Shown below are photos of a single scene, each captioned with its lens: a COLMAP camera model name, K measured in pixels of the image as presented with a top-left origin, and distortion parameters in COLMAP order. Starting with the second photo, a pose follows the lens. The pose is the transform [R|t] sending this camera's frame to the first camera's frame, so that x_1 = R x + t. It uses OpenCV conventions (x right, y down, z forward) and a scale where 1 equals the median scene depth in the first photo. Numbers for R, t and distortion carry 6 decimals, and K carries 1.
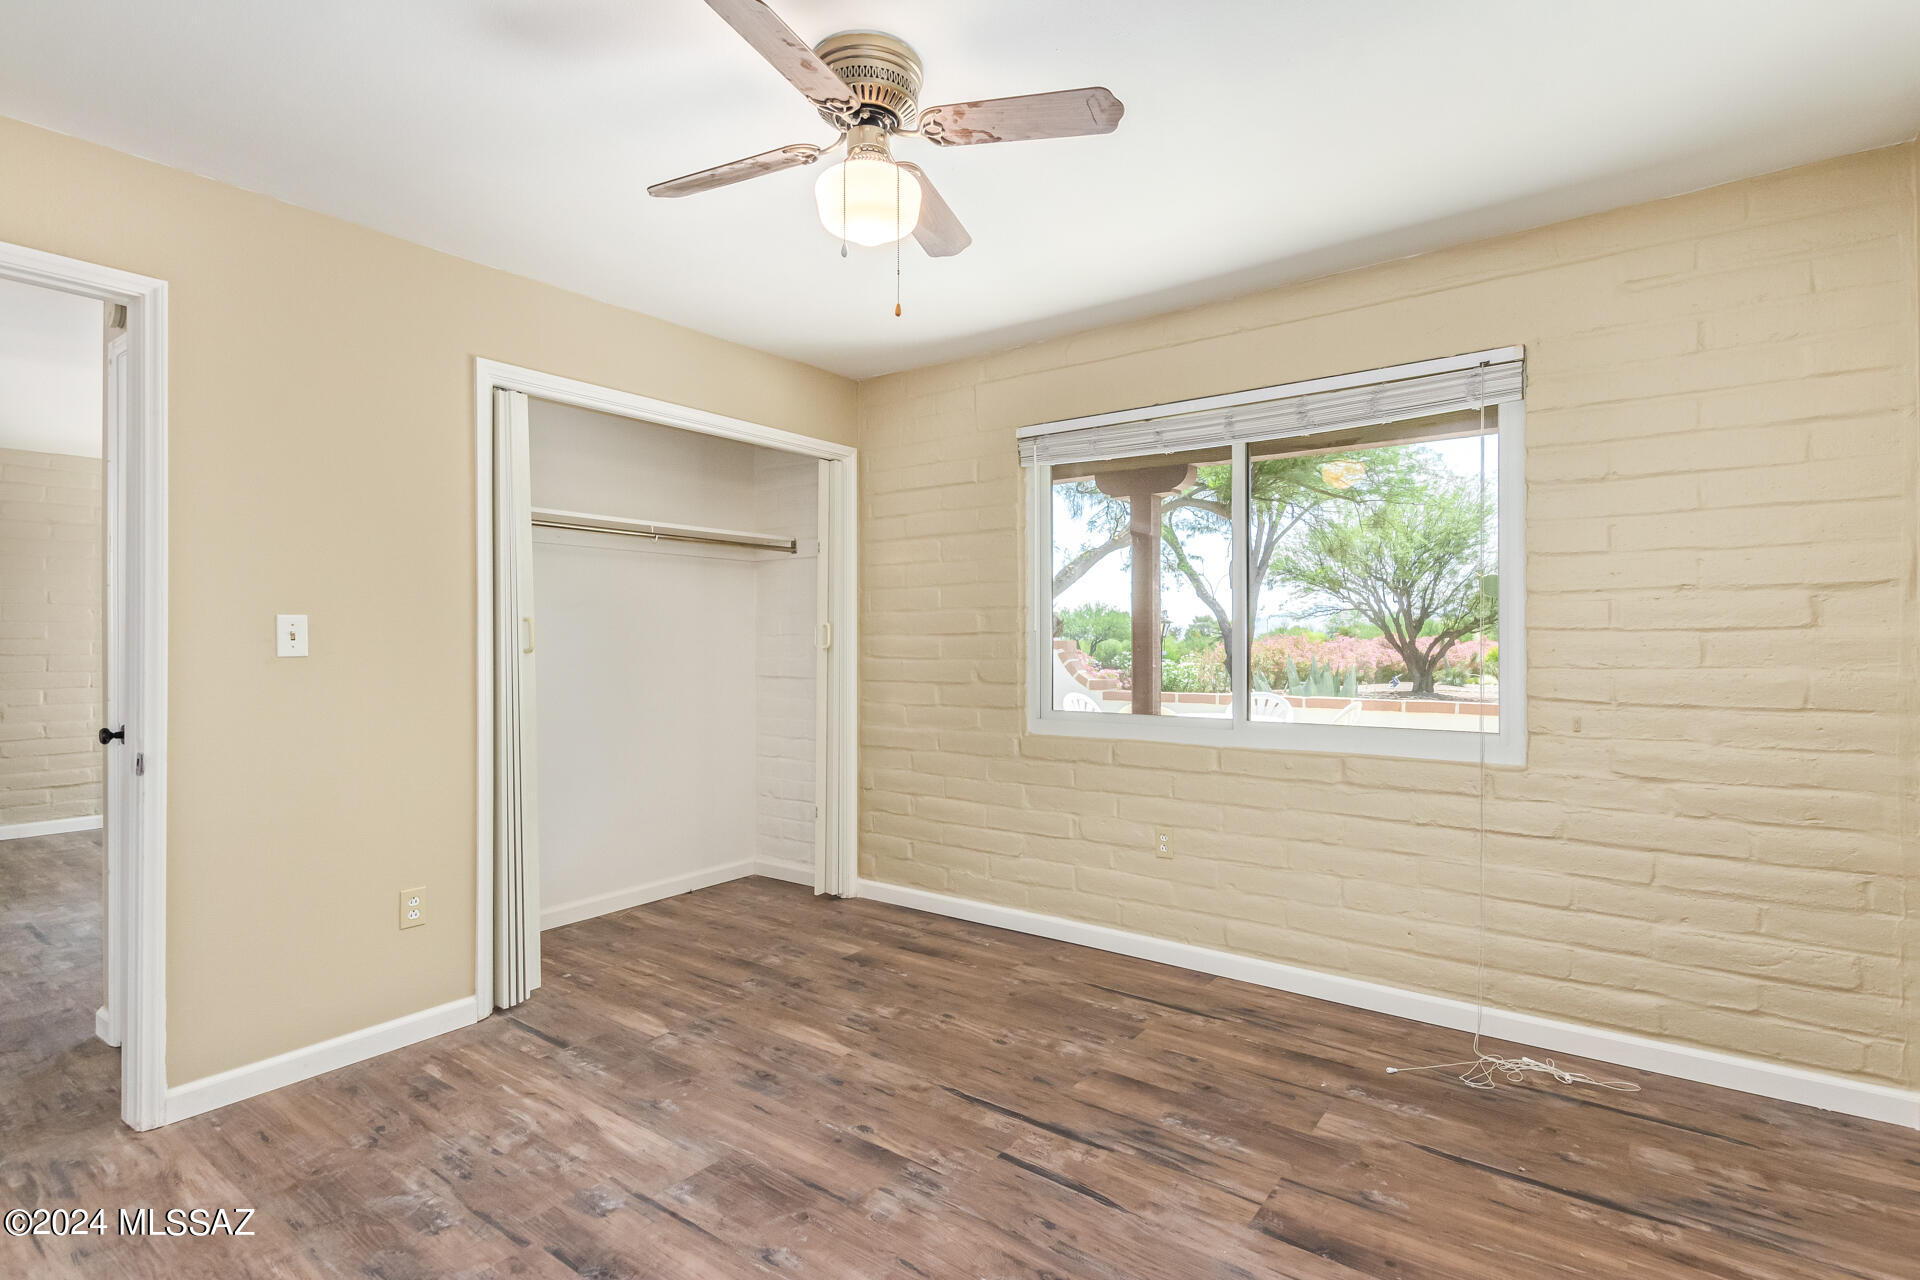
lens RADIAL K [[932.0, 0, 970.3], [0, 932.0, 640.5], [0, 0, 1]] dist [-0.000842, -0.001635]
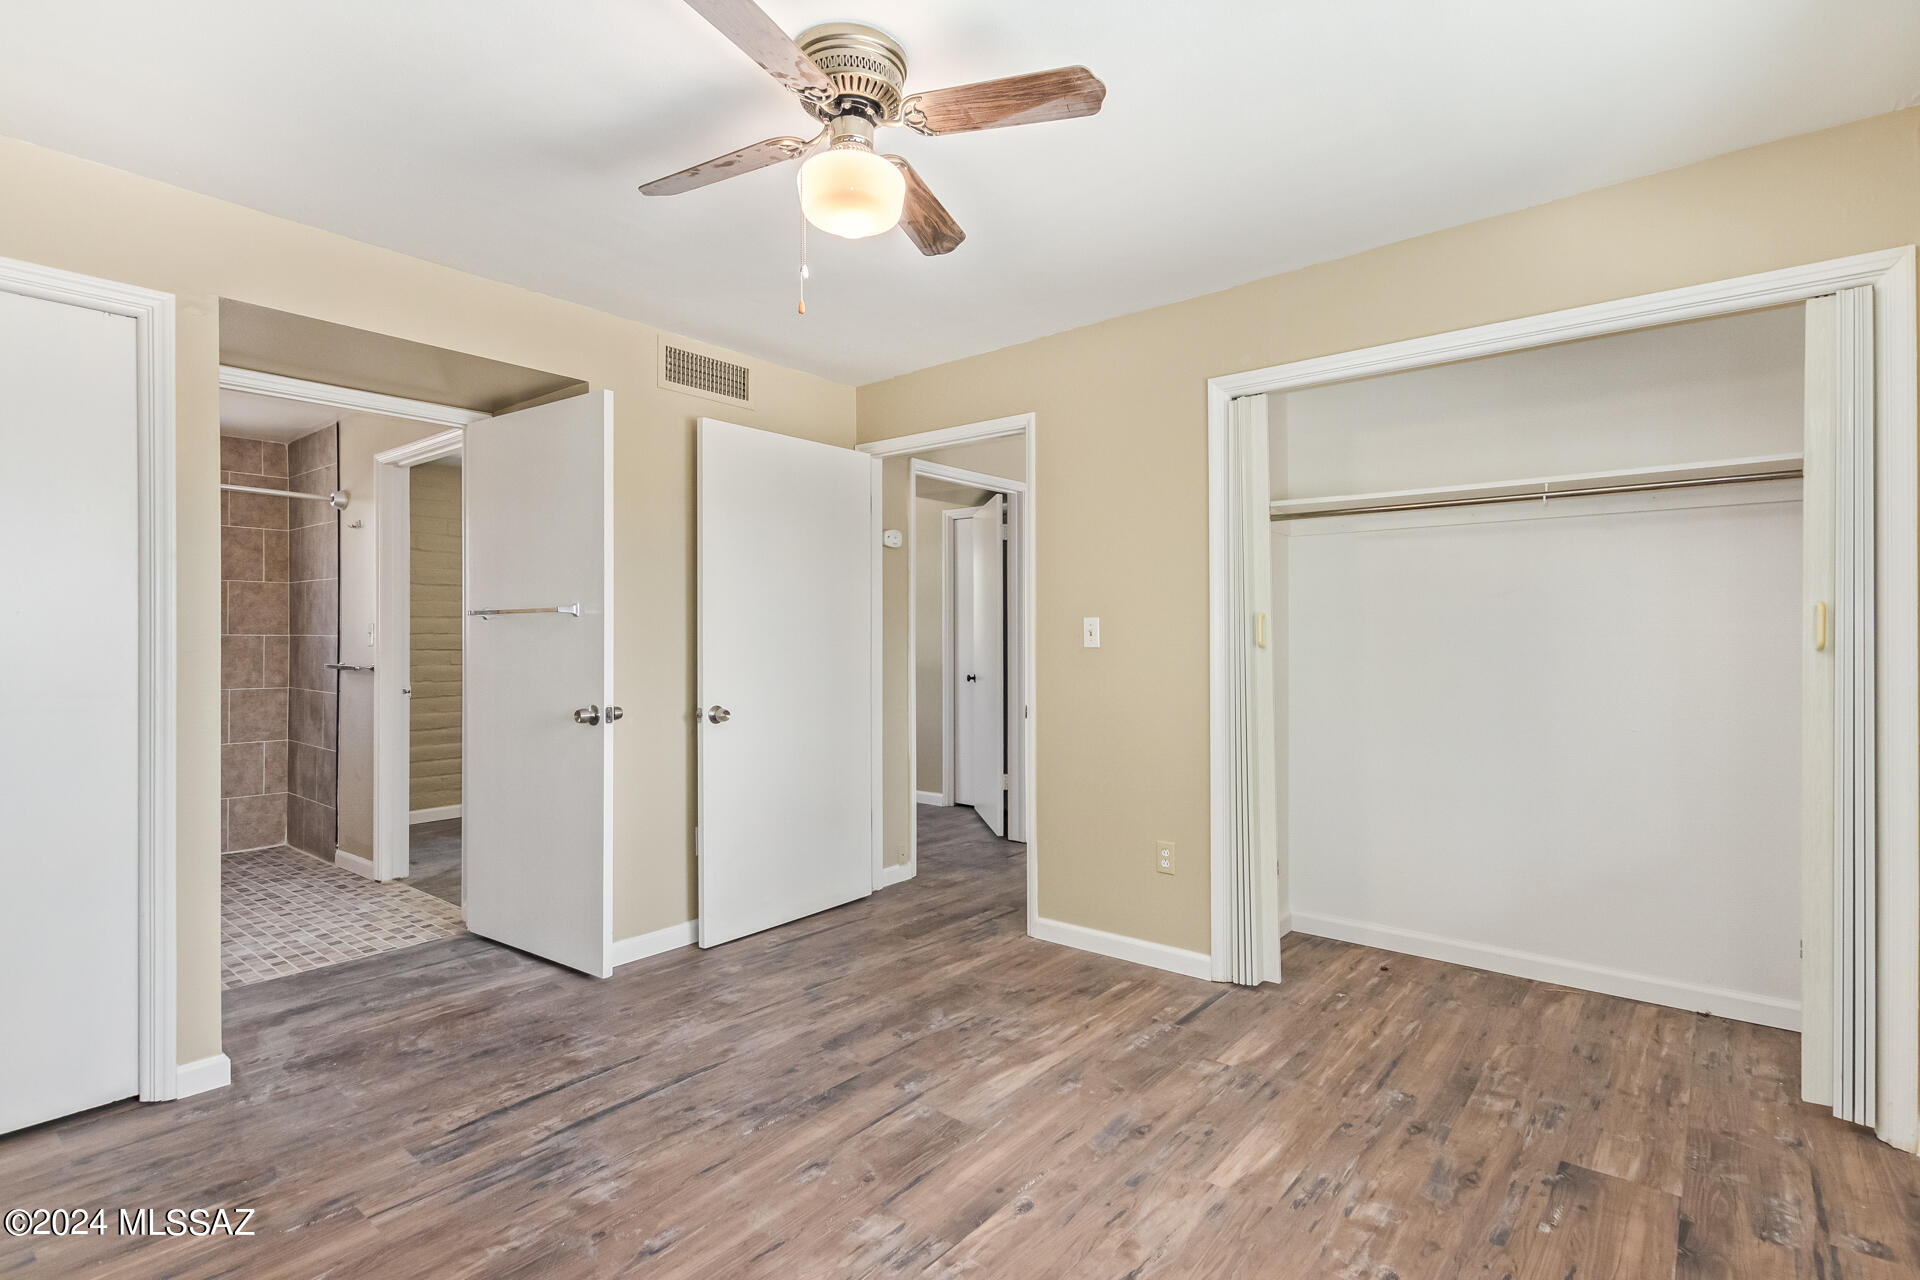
lens RADIAL K [[932.0, 0, 972.7], [0, 932.0, 634.8], [0, 0, 1]] dist [-0.000842, -0.001635]
pose [[-0.057807, 0.000473, -0.998328, 0.610304], [-0.002241, 0.999997, 0.000604, 0.007330], [0.998325, 0.002272, -0.057805, 0.842099]]
